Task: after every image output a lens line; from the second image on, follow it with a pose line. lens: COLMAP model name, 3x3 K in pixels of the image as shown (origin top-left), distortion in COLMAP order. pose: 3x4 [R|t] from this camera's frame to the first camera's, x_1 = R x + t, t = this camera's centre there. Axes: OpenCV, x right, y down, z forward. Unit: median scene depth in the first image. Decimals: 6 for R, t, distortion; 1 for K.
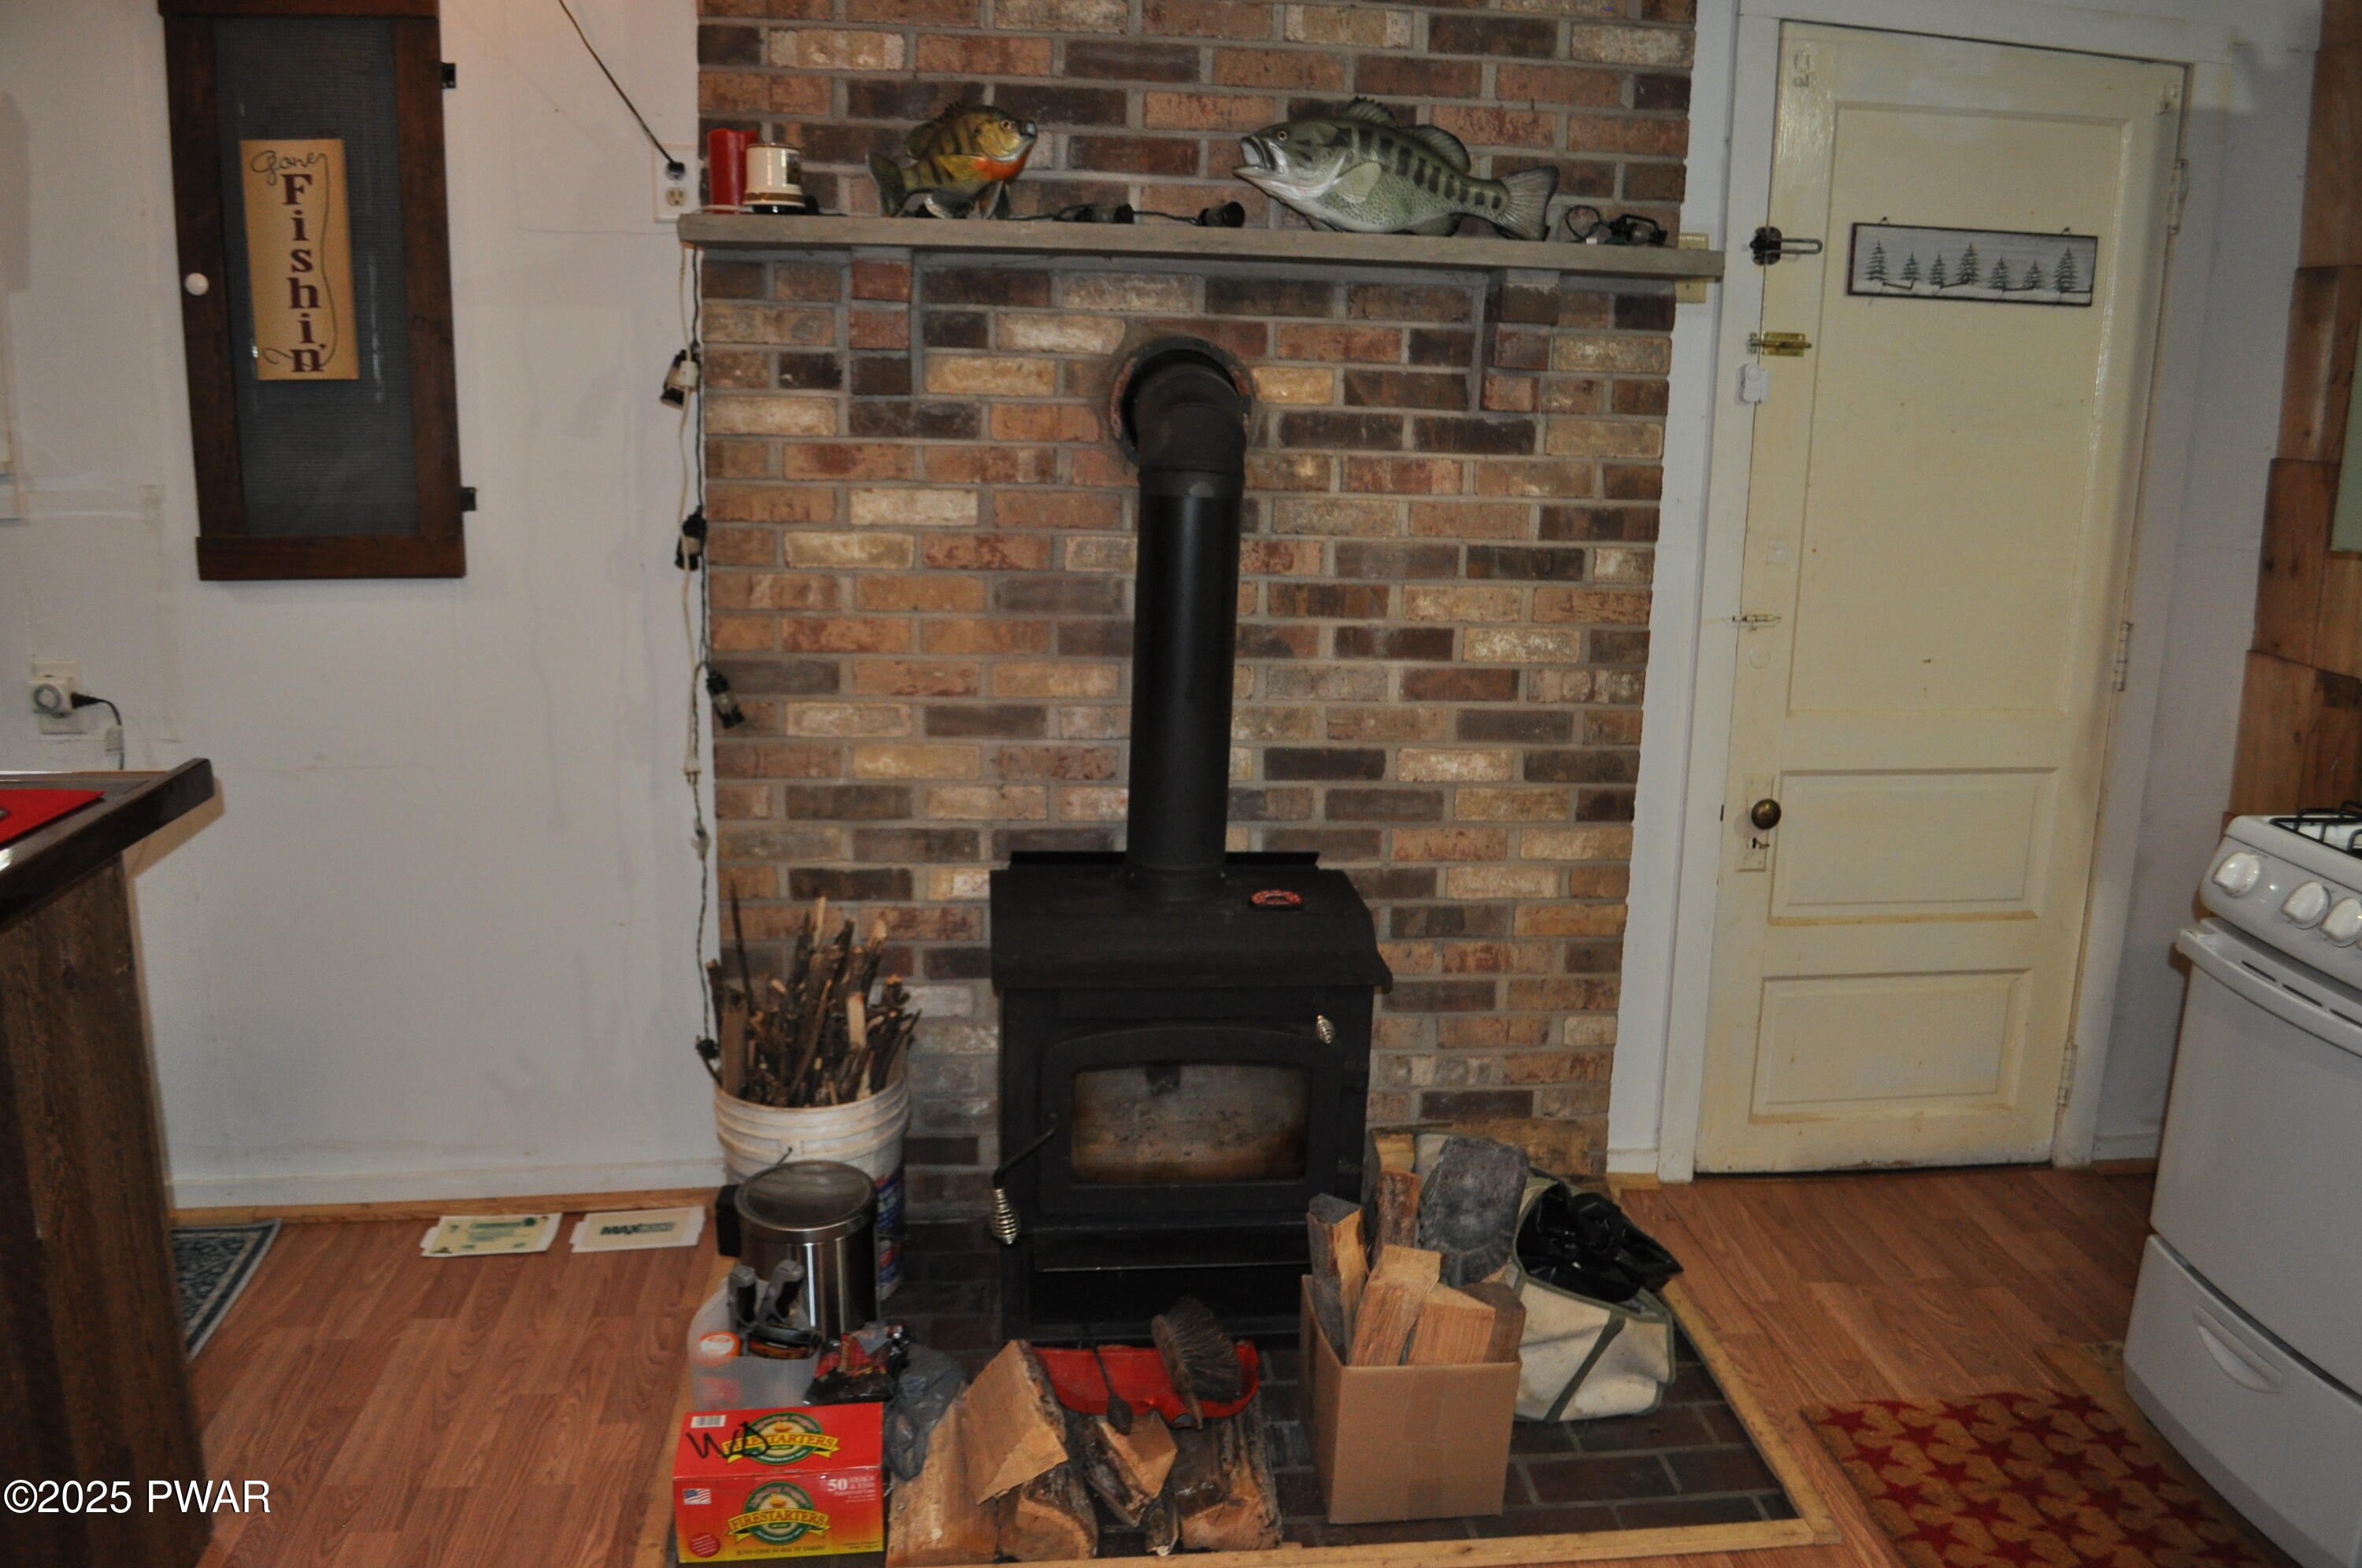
lens RADIAL K [[1868.2, 0, 1206.0], [0, 1868.2, 802.3], [0, 0, 1]] dist [-0.083083, 0.012481]
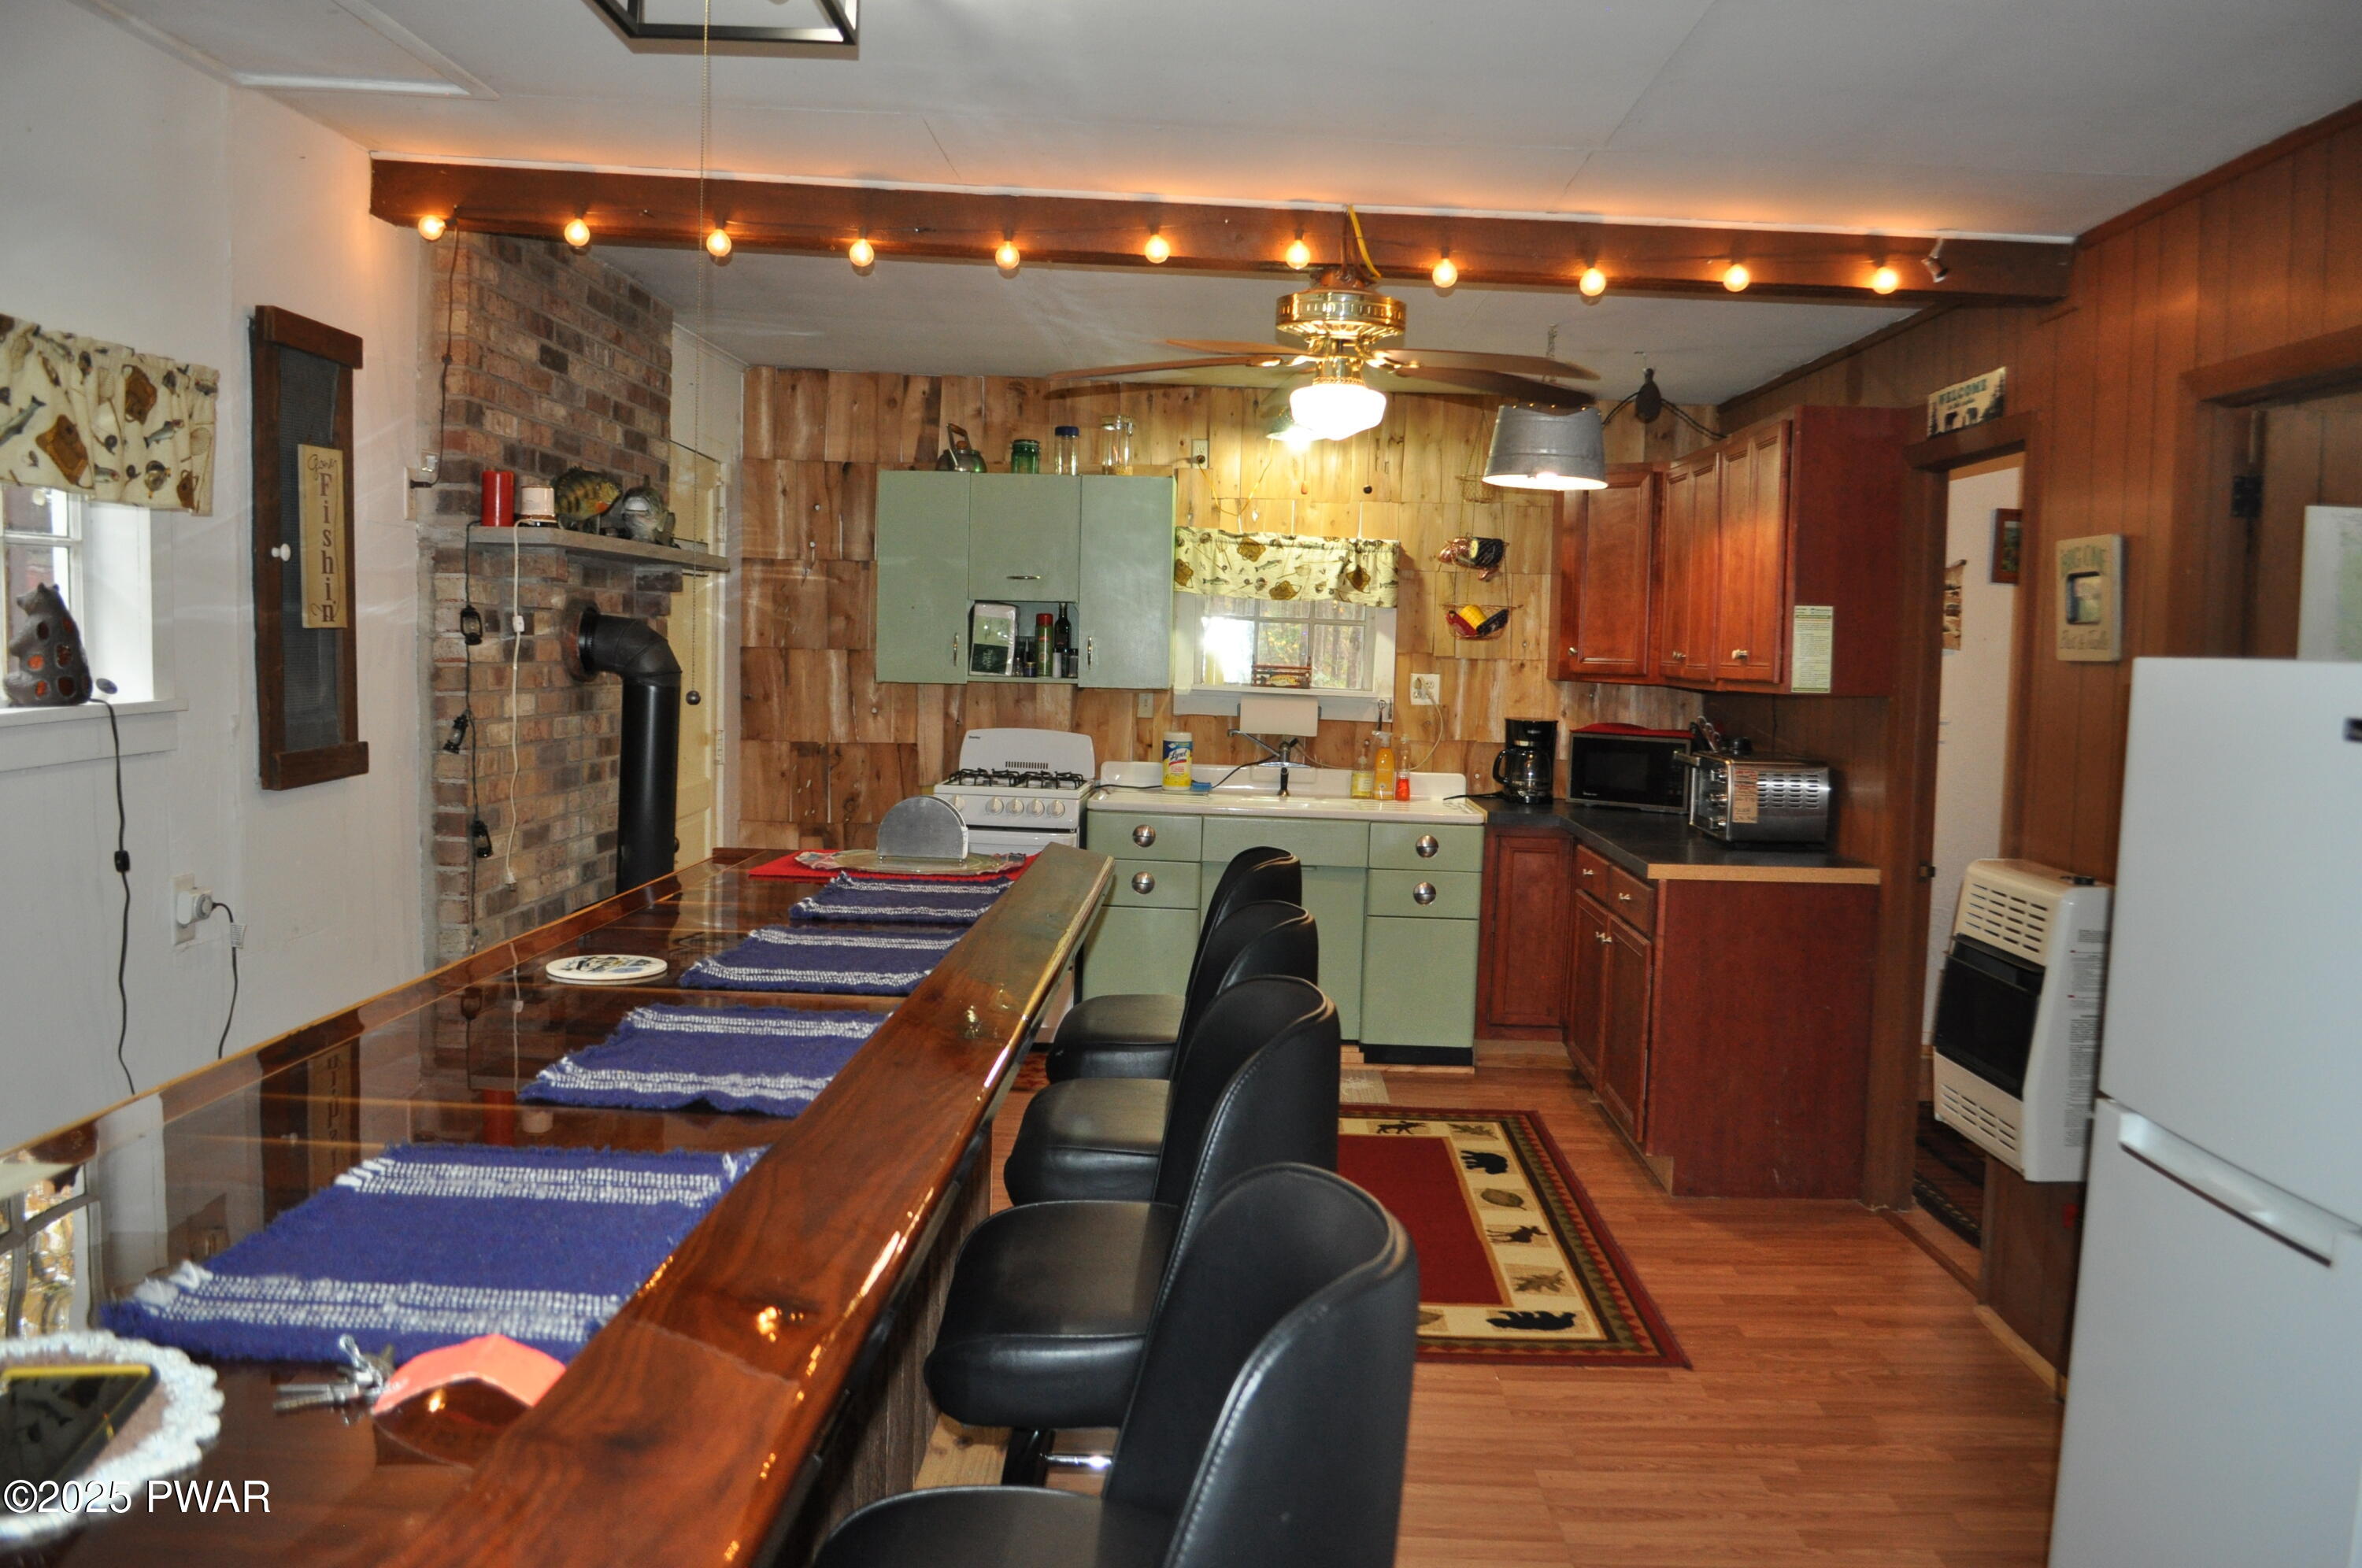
lens RADIAL K [[1868.2, 0, 1206.0], [0, 1868.2, 802.3], [0, 0, 1]] dist [-0.083083, 0.012481]
pose [[0.127140, -0.106705, 0.986129, -1.661146], [0.202677, 0.976015, 0.079479, -0.084258], [-0.970957, 0.189760, 0.145717, 0.217537]]
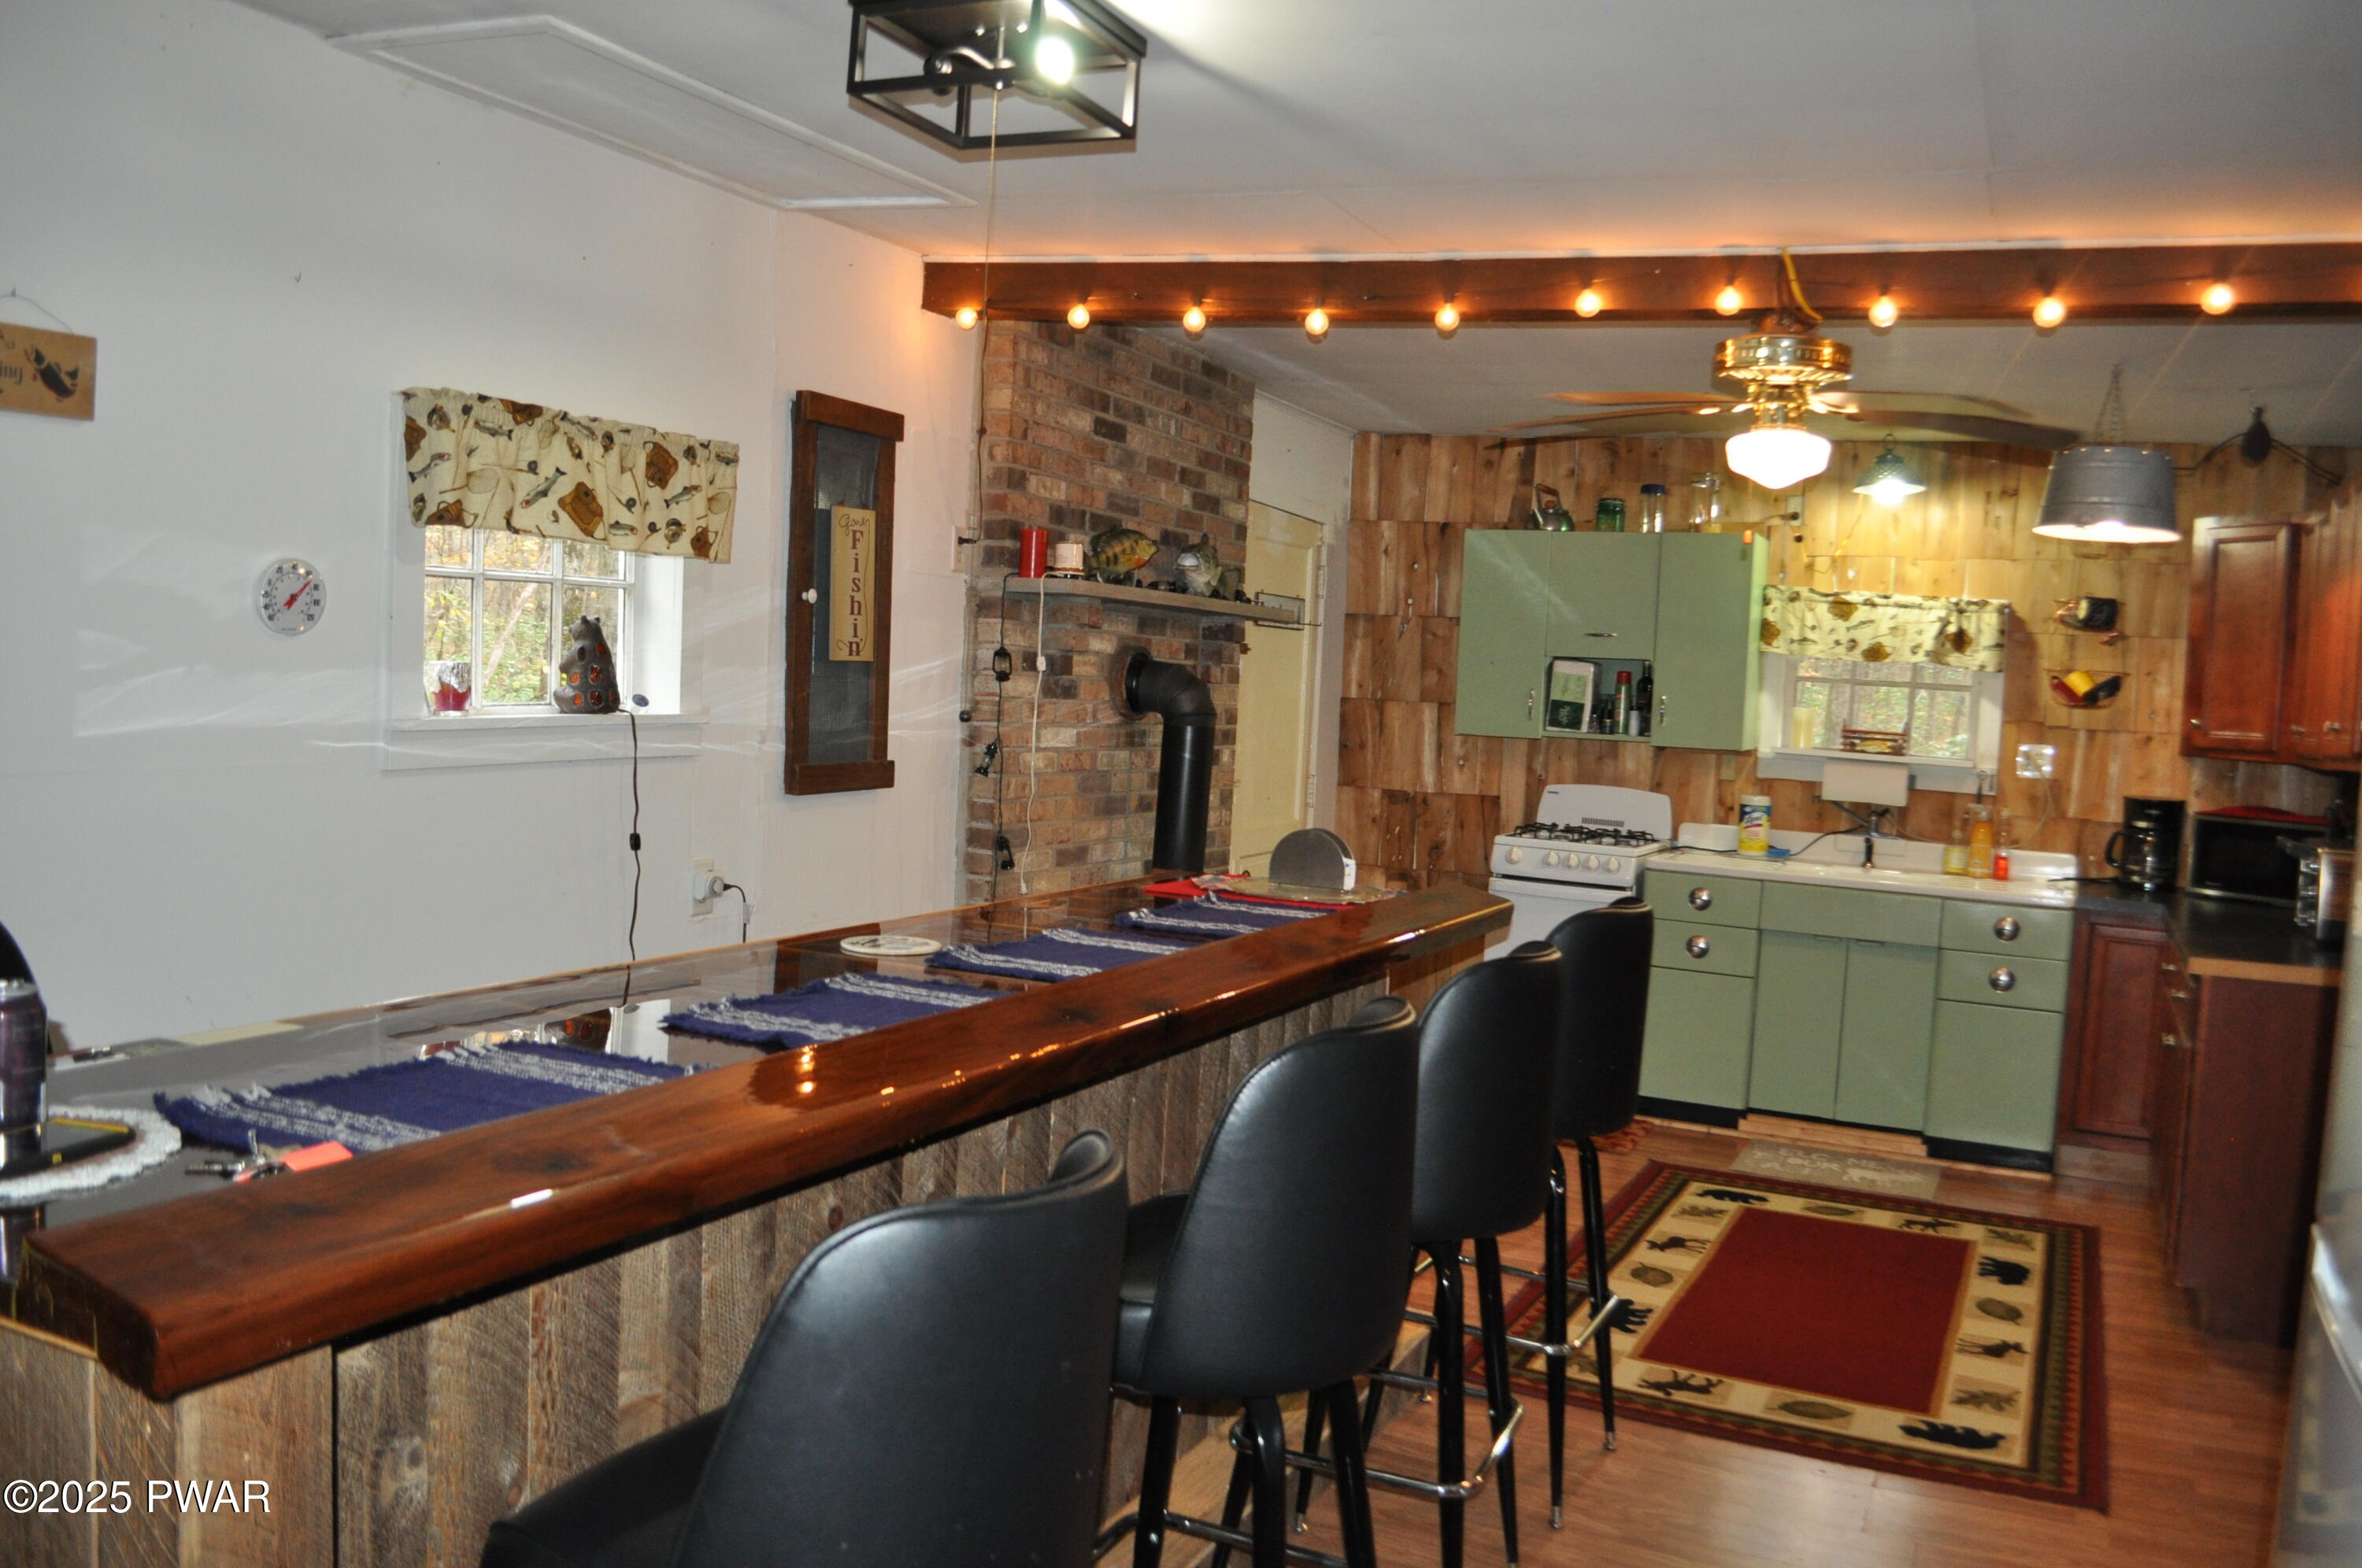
lens RADIAL K [[1868.2, 0, 1206.0], [0, 1868.2, 802.3], [0, 0, 1]] dist [-0.083083, 0.012481]
pose [[0.526084, -0.055699, 0.848606, -1.617409], [0.159406, 0.986625, -0.034064, -0.013614], [-0.835359, 0.153194, 0.527927, -0.053036]]
